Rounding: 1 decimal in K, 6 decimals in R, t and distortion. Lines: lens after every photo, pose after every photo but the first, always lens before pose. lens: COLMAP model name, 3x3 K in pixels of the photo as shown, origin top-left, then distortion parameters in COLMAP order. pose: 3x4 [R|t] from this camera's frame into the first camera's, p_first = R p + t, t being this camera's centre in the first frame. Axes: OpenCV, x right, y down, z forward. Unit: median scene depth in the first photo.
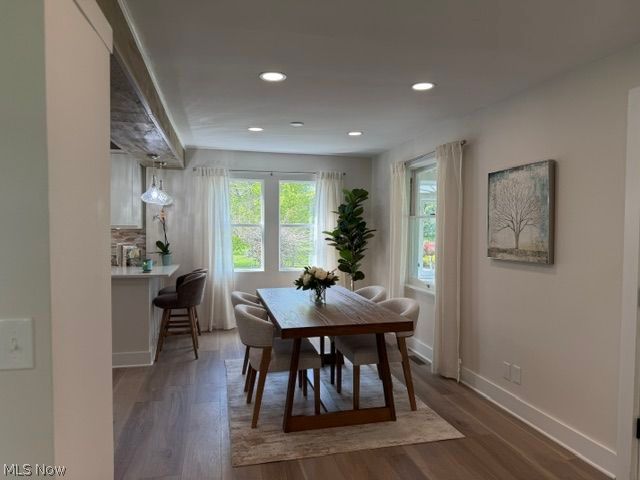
lens RADIAL K [[449.0, 0, 320.0], [0, 449.0, 240.0], [0, 0, 1]] dist [0.051334, -0.001335]
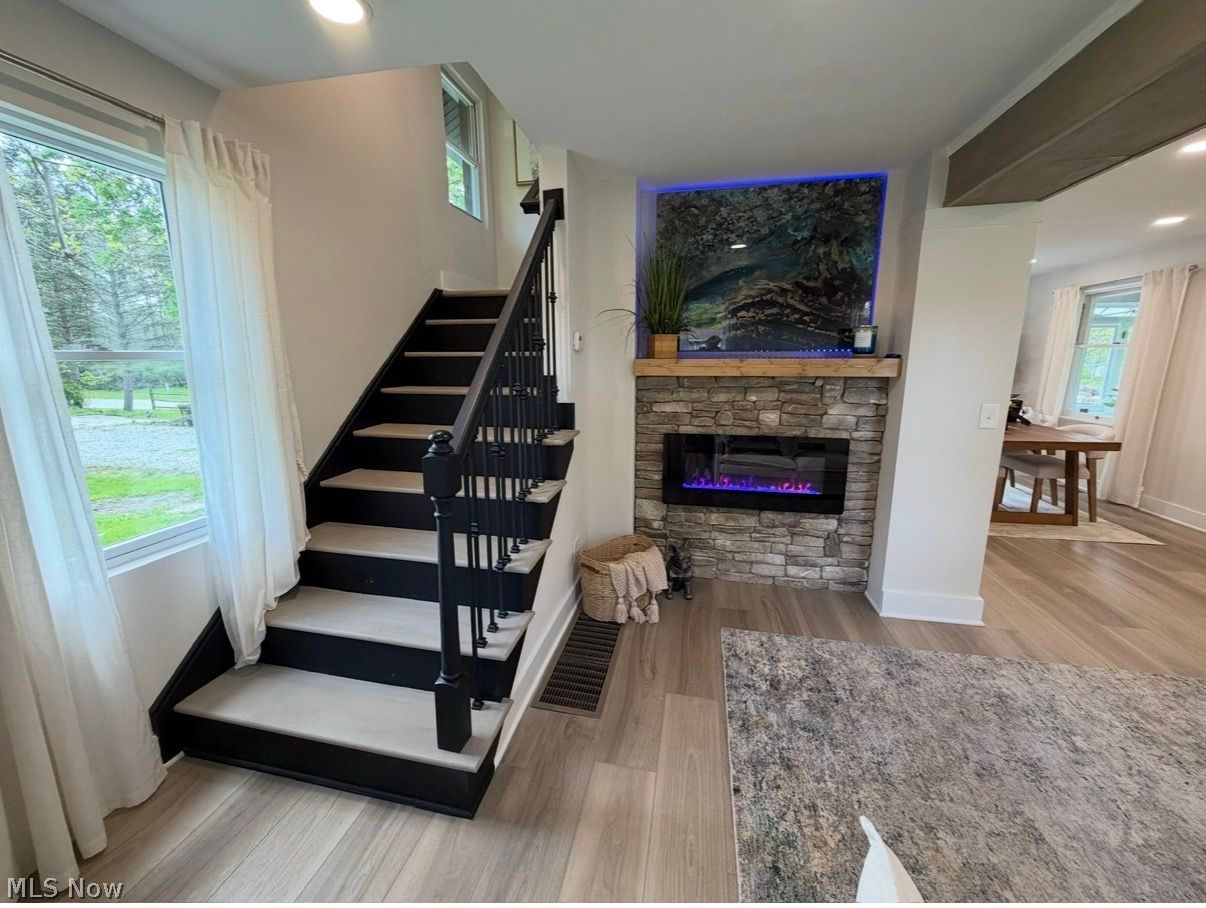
lens RADIAL K [[477.0, 0, 603.7], [0, 477.0, 448.9], [0, 0, 1]] dist [-0.000321, 0.000079]
pose [[0.913450, 0.078486, -0.399311, -0.396390], [-0.011160, 0.985687, 0.168213, 0.007092], [0.406798, -0.149198, 0.901252, -0.481153]]
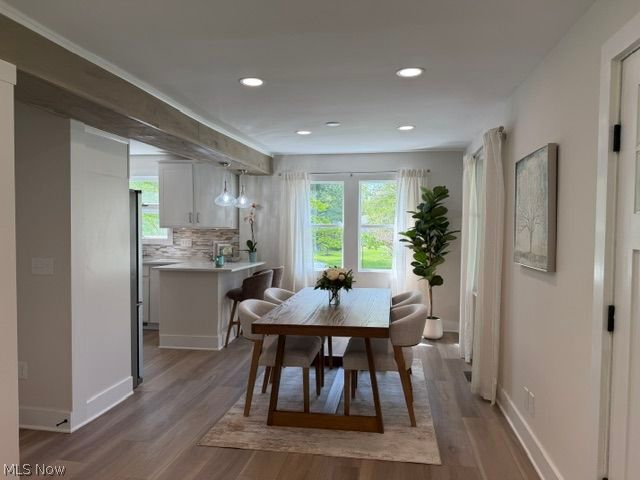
lens RADIAL K [[449.0, 0, 320.0], [0, 449.0, 240.0], [0, 0, 1]] dist [0.051334, -0.001335]
pose [[0.922829, 0.010815, -0.385059, 0.339976], [-0.012302, 0.999923, -0.001399, 0.001988], [0.385014, 0.006028, 0.922891, 0.070783]]
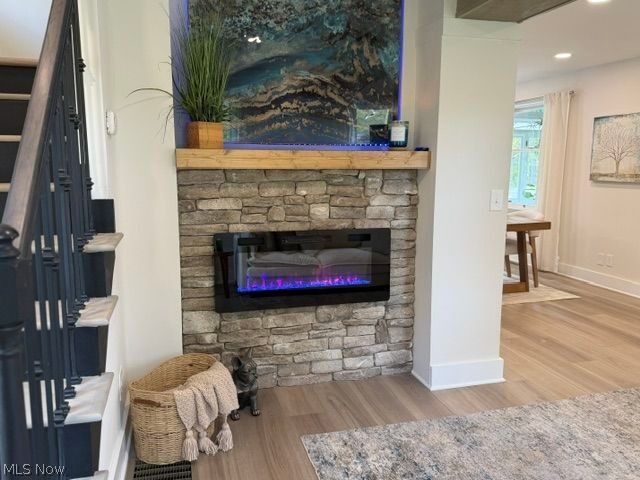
lens RADIAL K [[498.5, 0, 320.0], [0, 498.5, 240.0], [0, 0, 1]] dist [0.113416, -0.173452]
pose [[0.998341, -0.002637, 0.057518, -0.501862], [-0.004524, 0.992271, 0.124010, 0.029300], [-0.057400, -0.124065, 0.990613, -0.468341]]
